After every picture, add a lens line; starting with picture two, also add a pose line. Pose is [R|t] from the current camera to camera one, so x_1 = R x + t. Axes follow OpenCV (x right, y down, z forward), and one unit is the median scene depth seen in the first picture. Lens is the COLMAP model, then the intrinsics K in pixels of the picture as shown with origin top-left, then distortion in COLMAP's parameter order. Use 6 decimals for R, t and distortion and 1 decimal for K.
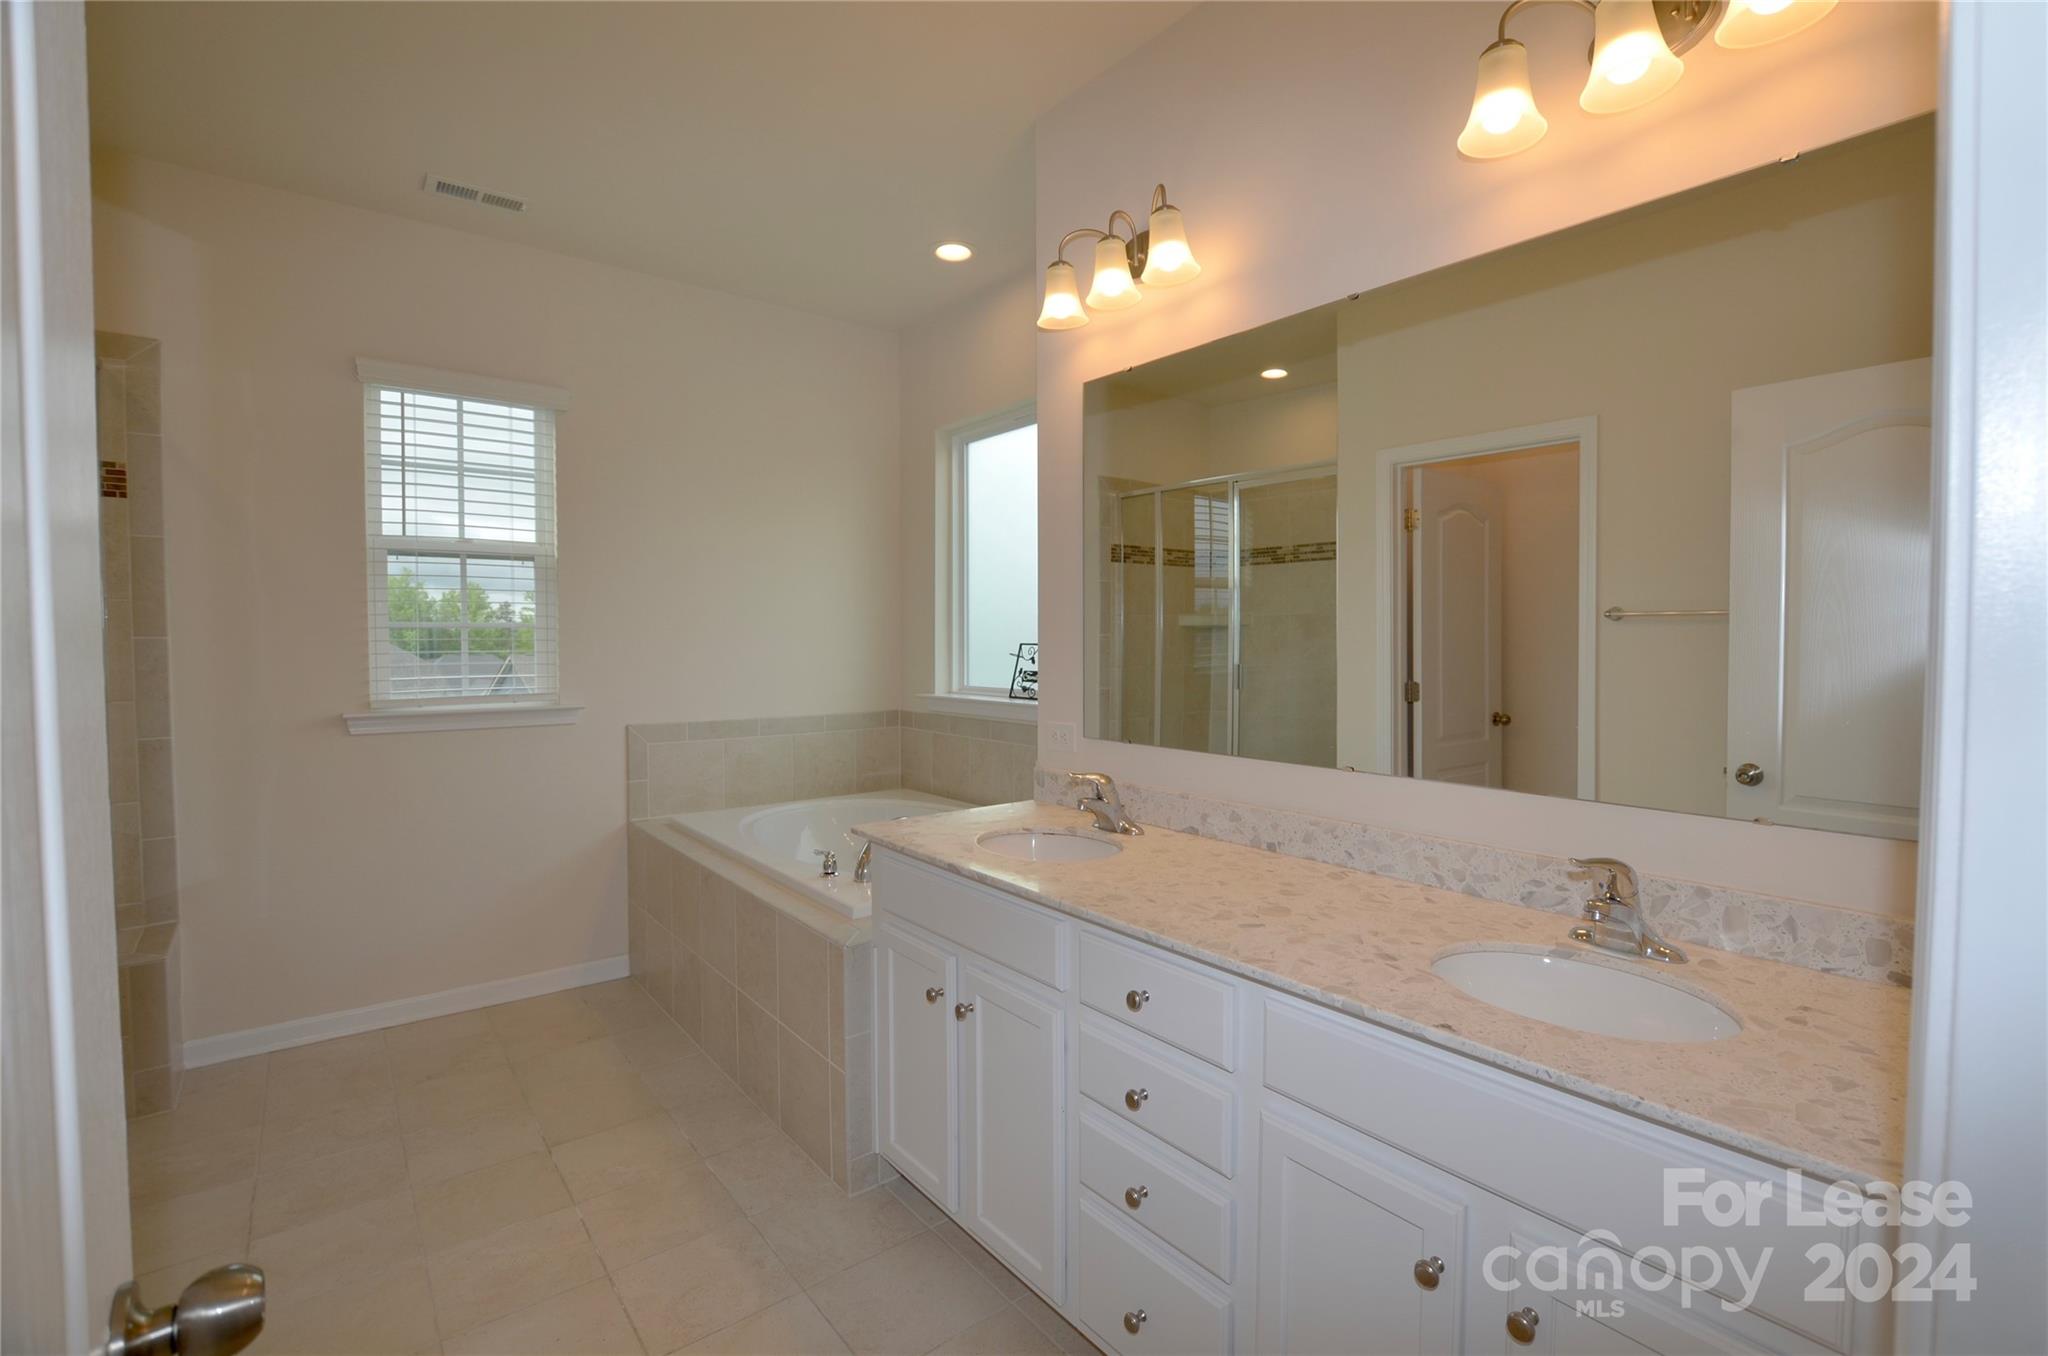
lens RADIAL K [[898.6, 0, 1052.5], [0, 898.6, 668.7], [0, 0, 1]] dist [-0.036152, 0.005024]
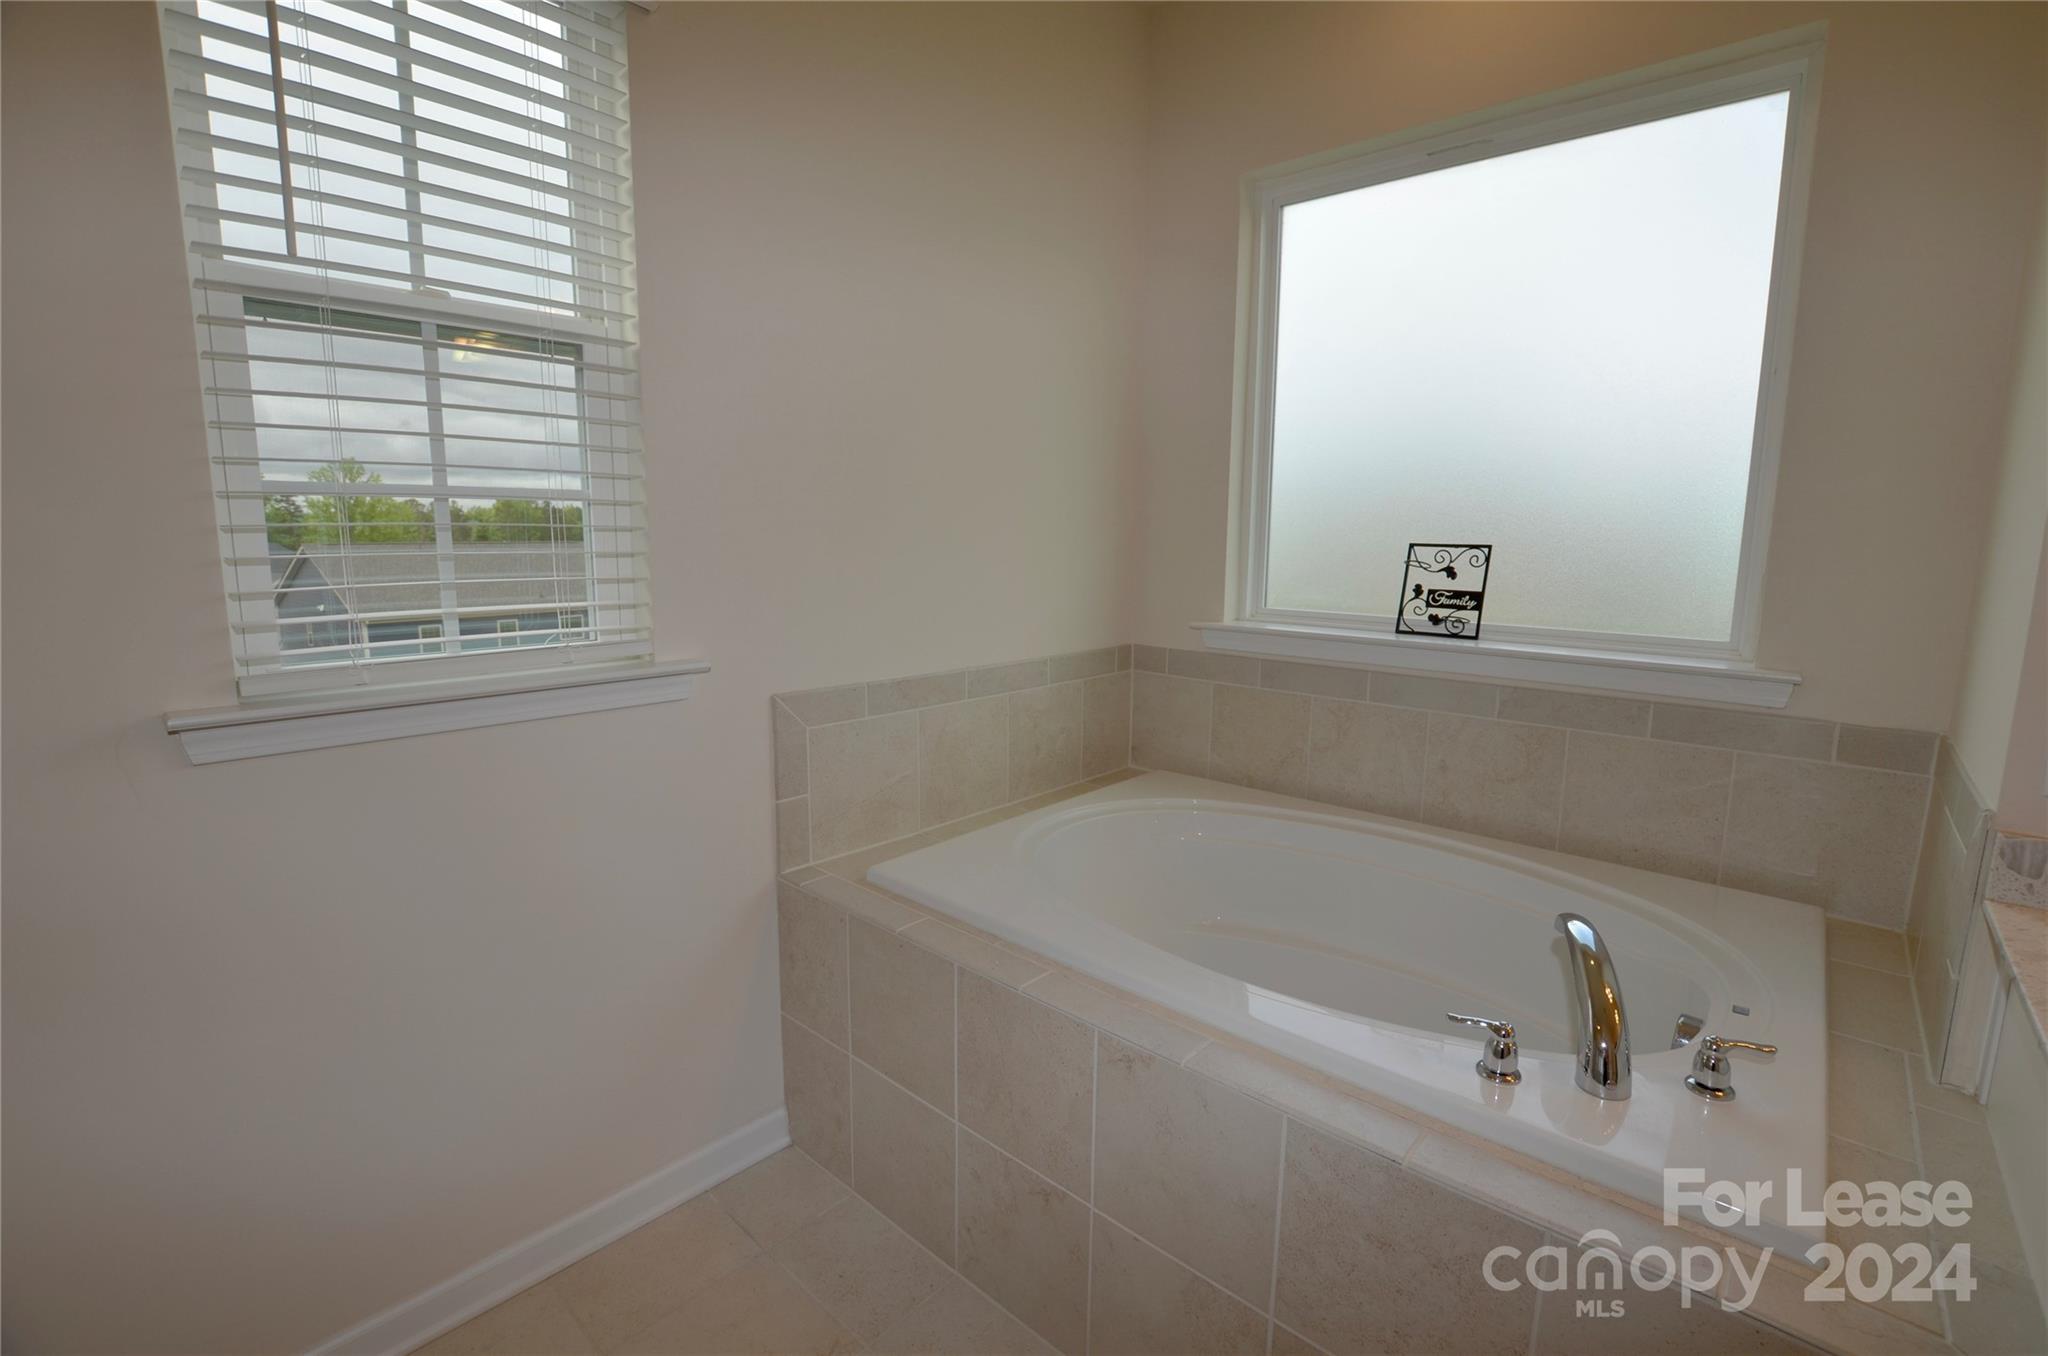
lens RADIAL K [[898.6, 0, 1052.5], [0, 898.6, 668.7], [0, 0, 1]] dist [-0.036152, 0.005024]
pose [[0.986900, -0.010707, 0.160977, -0.383817], [-0.008396, 0.993035, 0.117521, -0.013103], [-0.161114, -0.117333, 0.979936, 0.448044]]
